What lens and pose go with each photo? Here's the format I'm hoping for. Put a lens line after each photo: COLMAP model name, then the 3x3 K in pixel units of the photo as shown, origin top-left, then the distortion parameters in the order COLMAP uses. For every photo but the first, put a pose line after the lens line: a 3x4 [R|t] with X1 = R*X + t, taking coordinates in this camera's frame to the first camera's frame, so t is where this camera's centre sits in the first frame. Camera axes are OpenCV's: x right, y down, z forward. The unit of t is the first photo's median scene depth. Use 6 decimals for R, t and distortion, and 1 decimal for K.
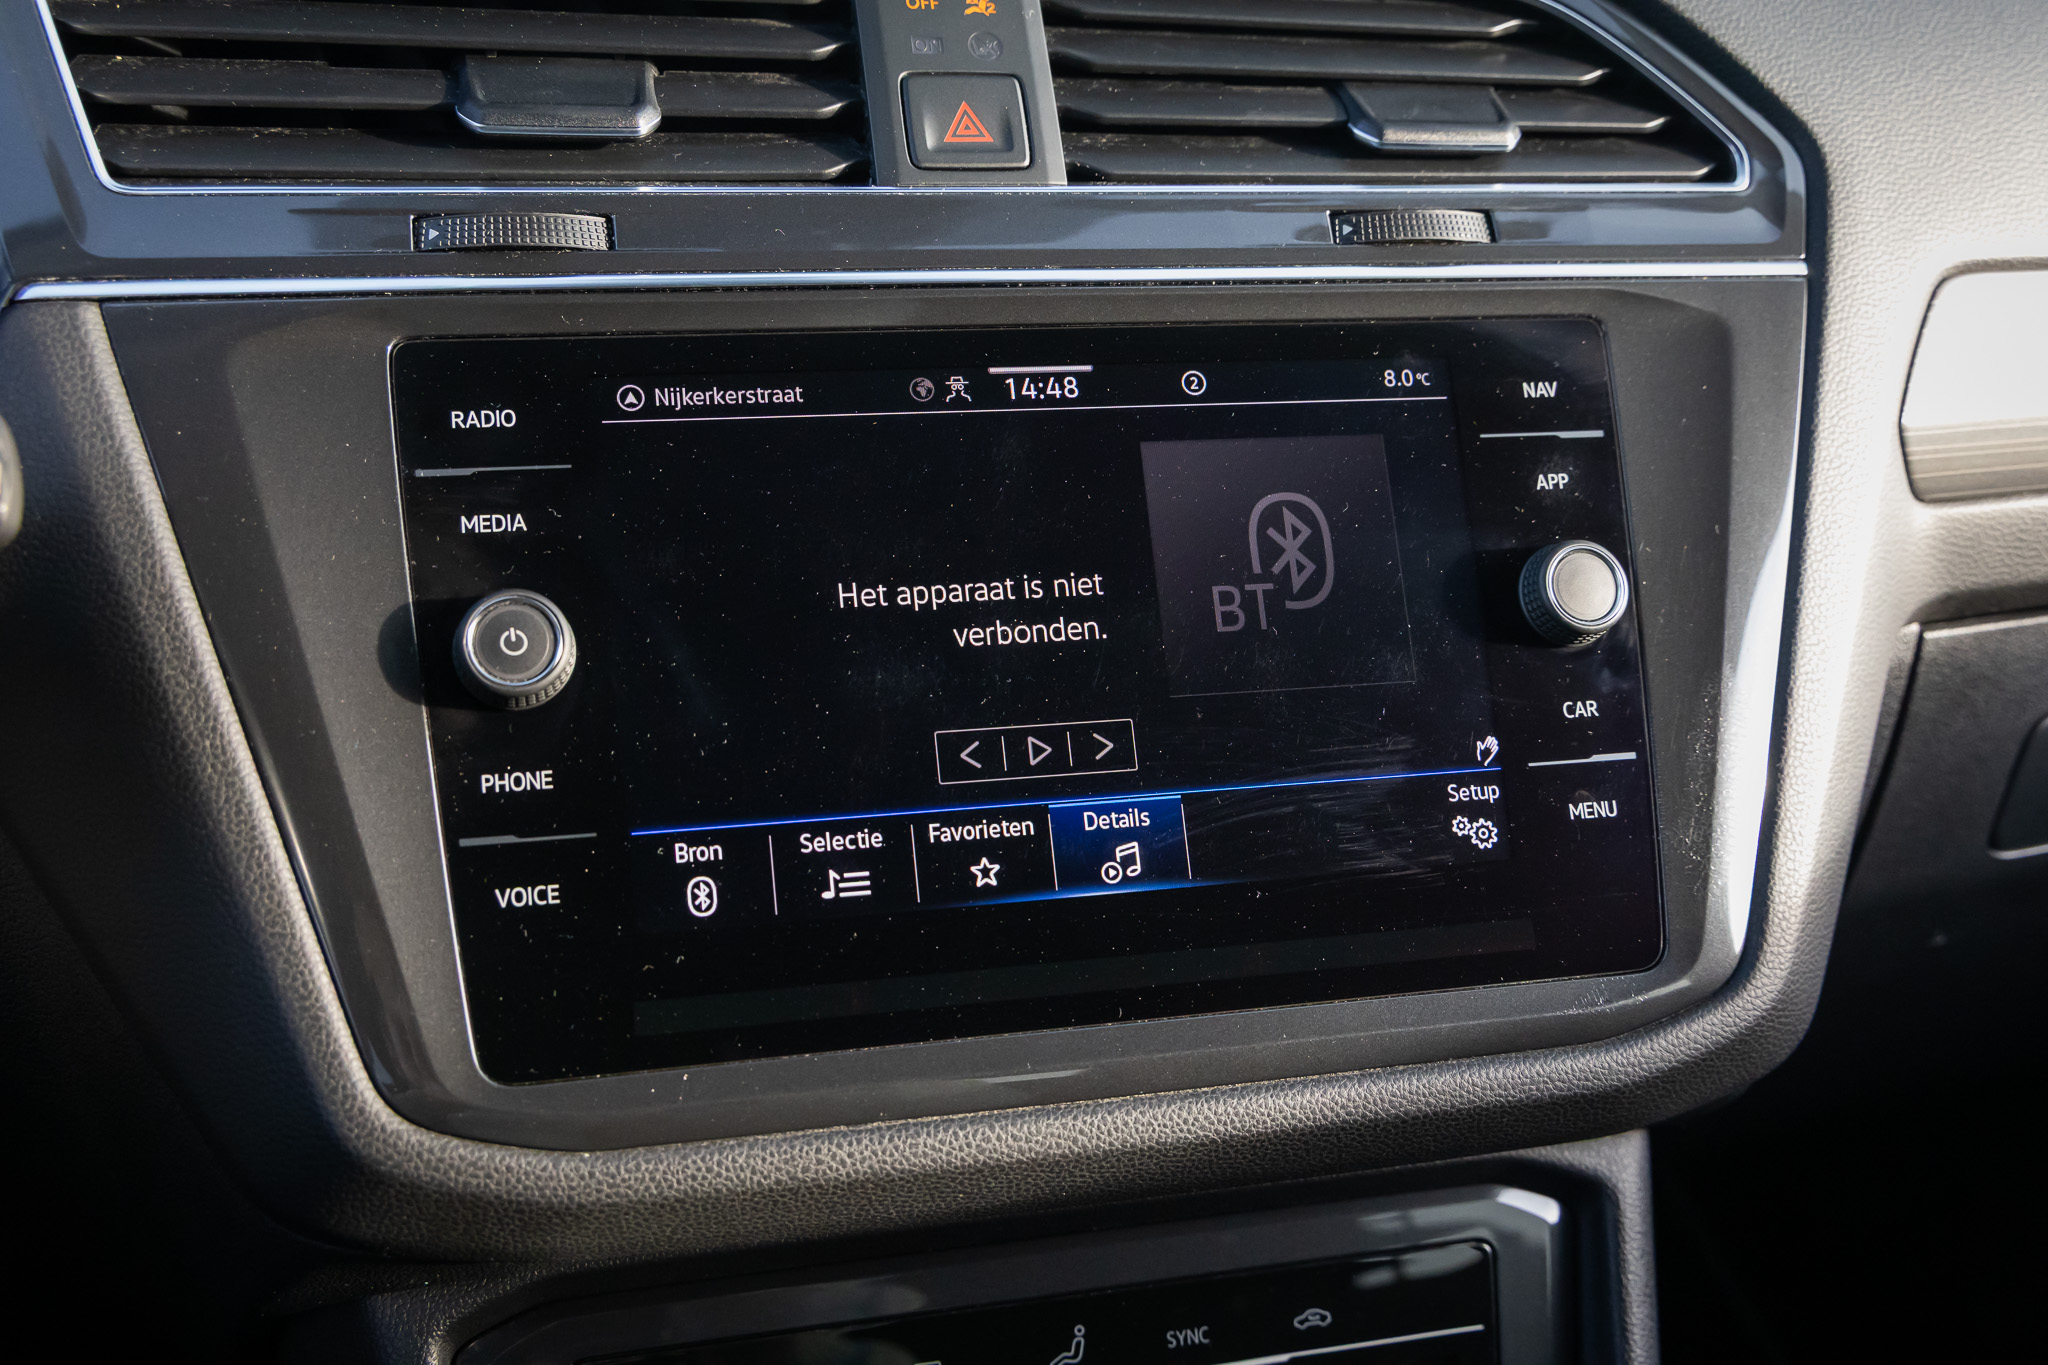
lens RADIAL K [[2095.9, 0, 1030.9], [0, 2095.9, 697.7], [0, 0, 1]] dist [-0.001459, 0.000000]
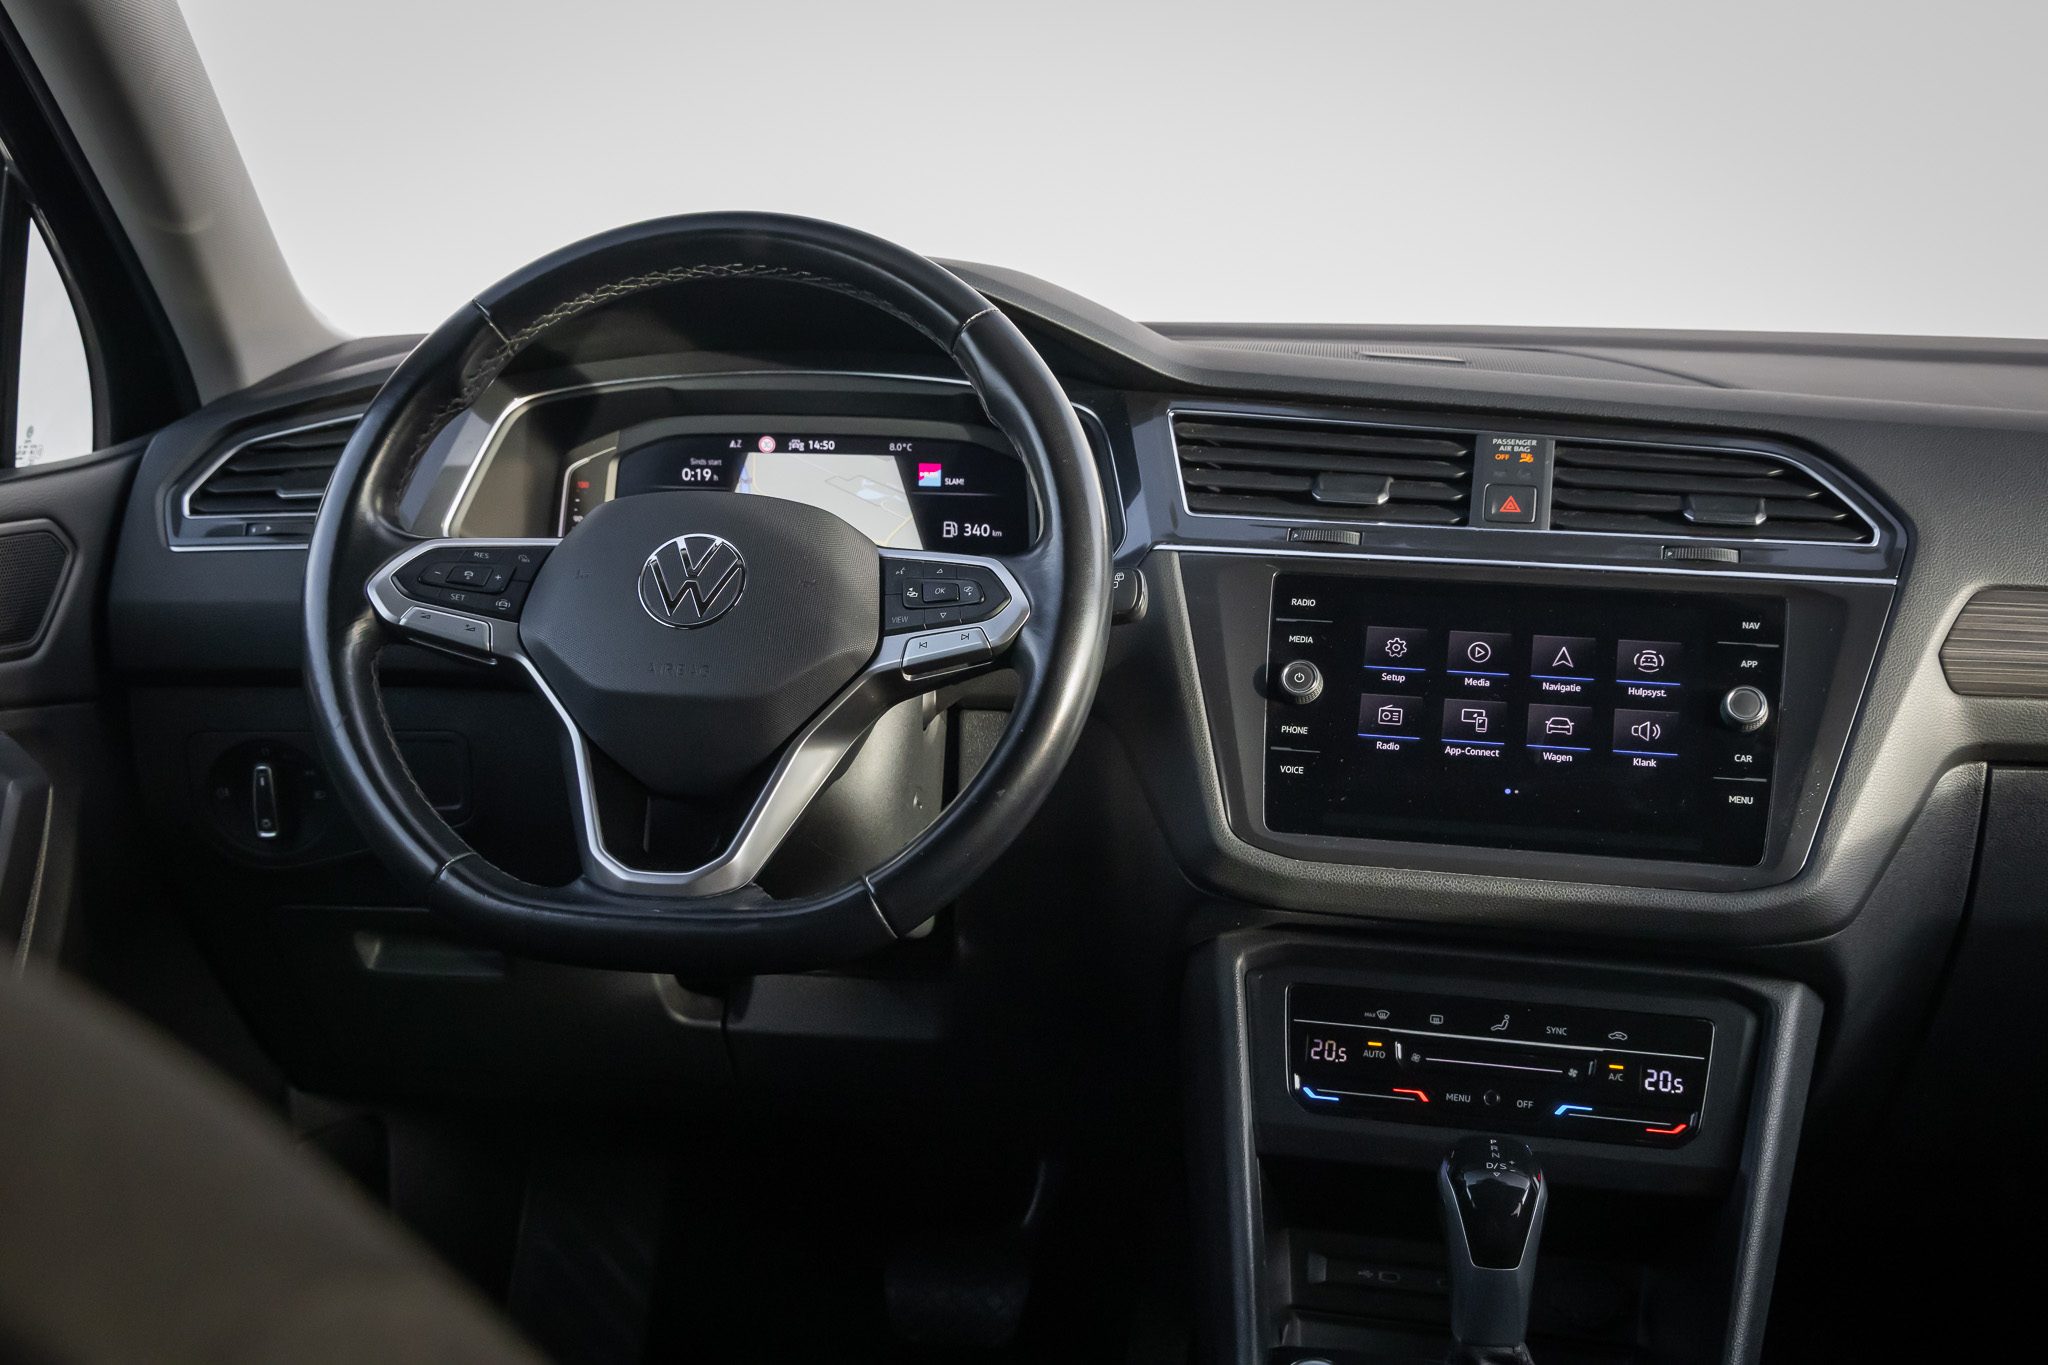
lens RADIAL K [[2344.2, 0, 1021.6], [0, 2344.2, 666.5], [0, 0, 1]] dist [0.004071, 0.000000]
pose [[0.888877, 0.066367, -0.453314, 0.781624], [-0.158611, 0.972842, -0.168584, 0.508324], [0.429815, 0.221751, 0.875263, -1.759845]]
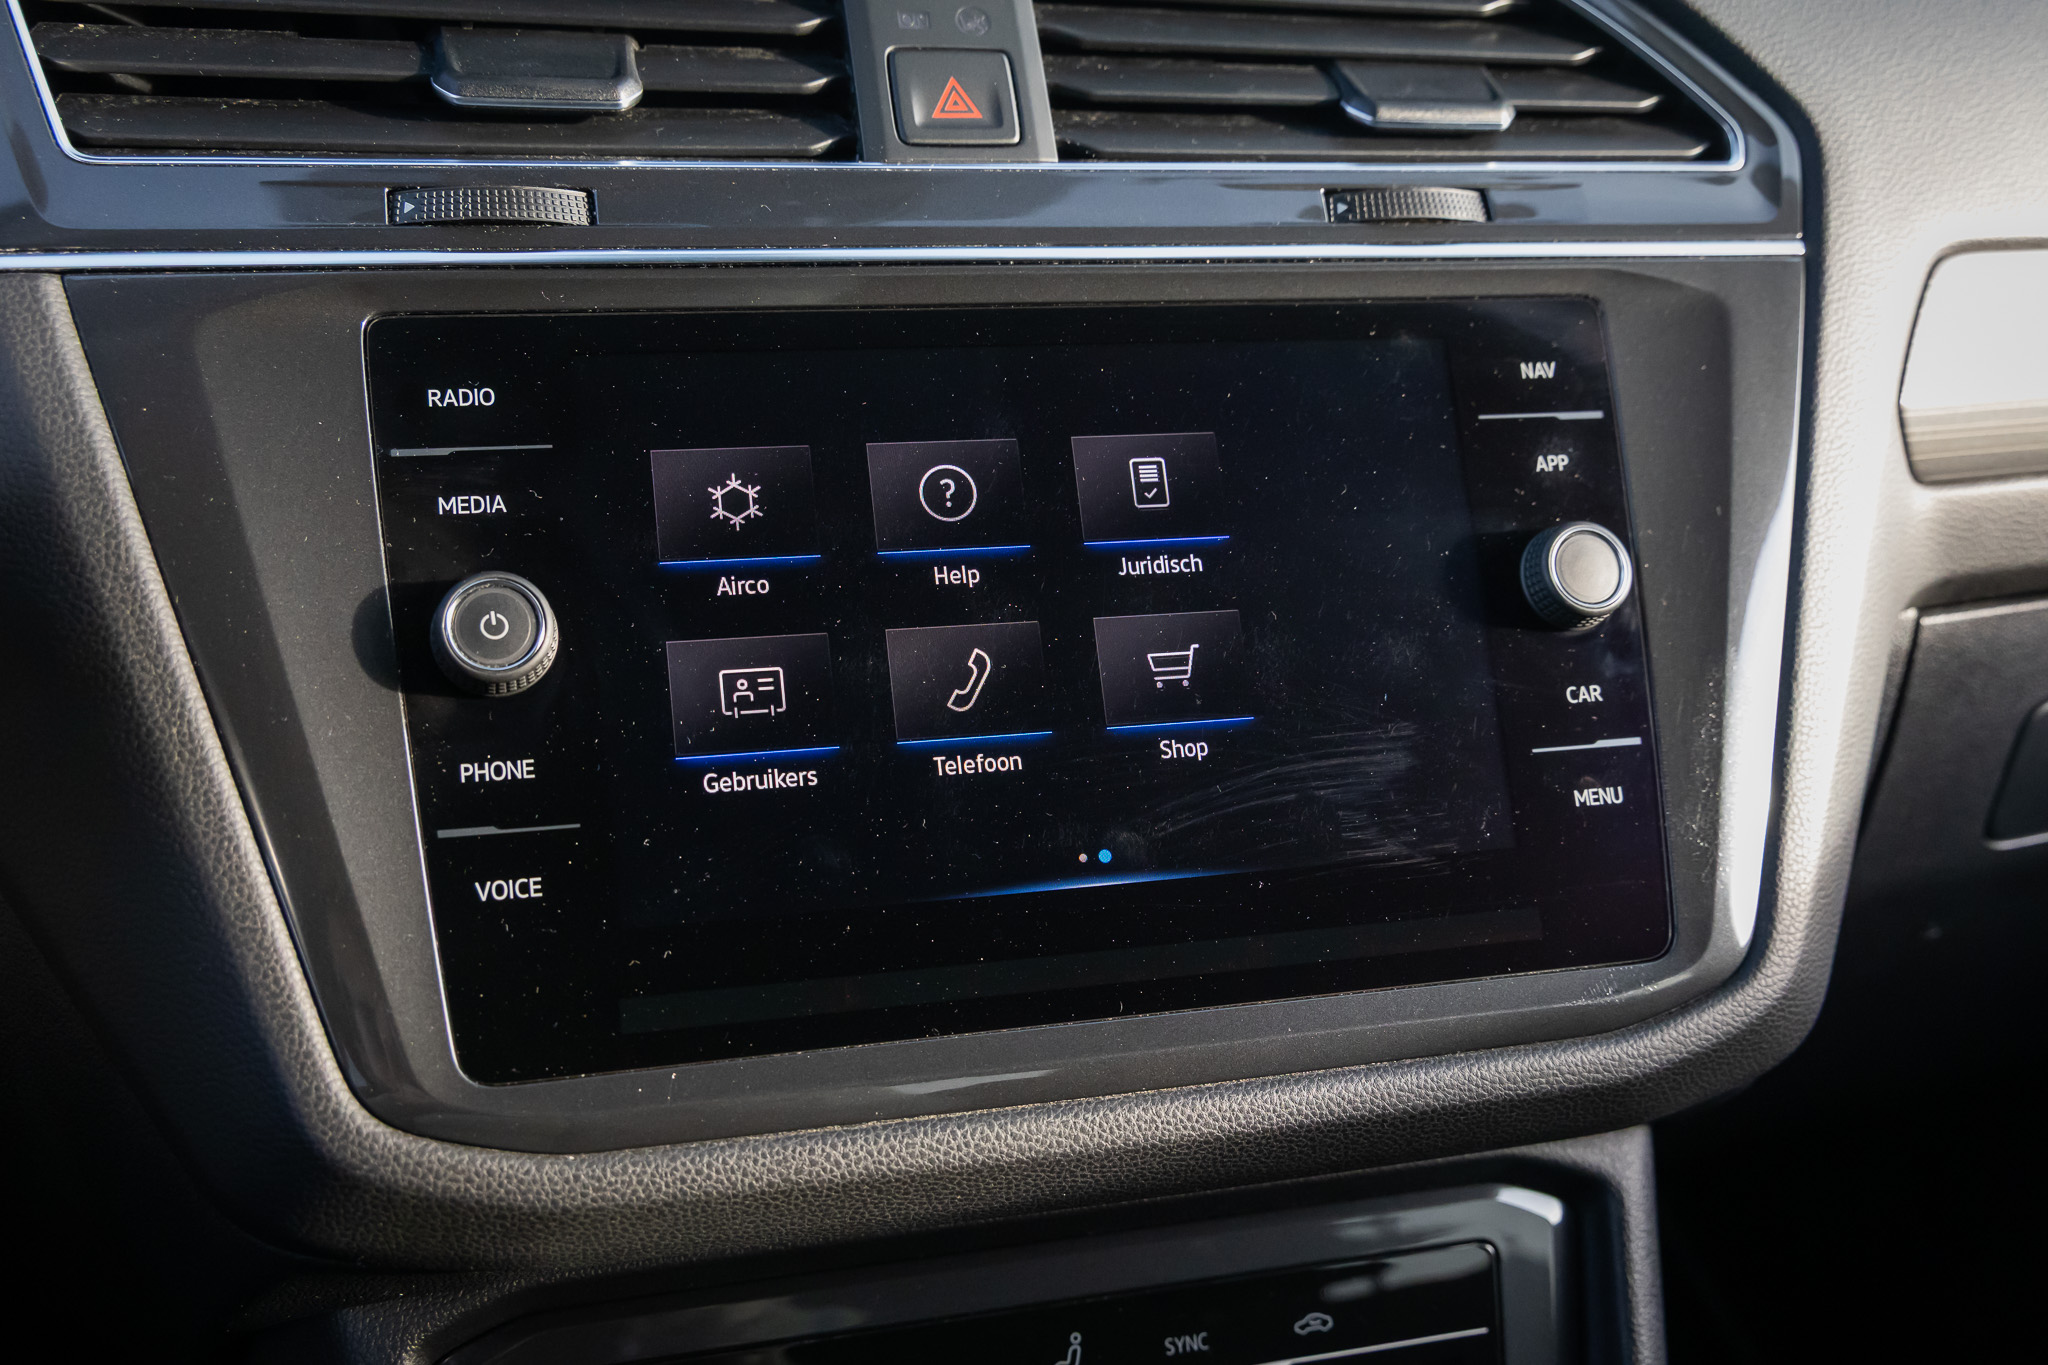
lens RADIAL K [[2095.9, 0, 1032.2], [0, 2095.9, 676.2], [0, 0, 1]] dist [-0.001459, 0.000000]
pose [[0.999707, -0.005007, 0.023682, -0.020818], [0.005473, 0.999793, -0.019617, 0.016387], [-0.023579, 0.019741, 0.999527, 0.028118]]
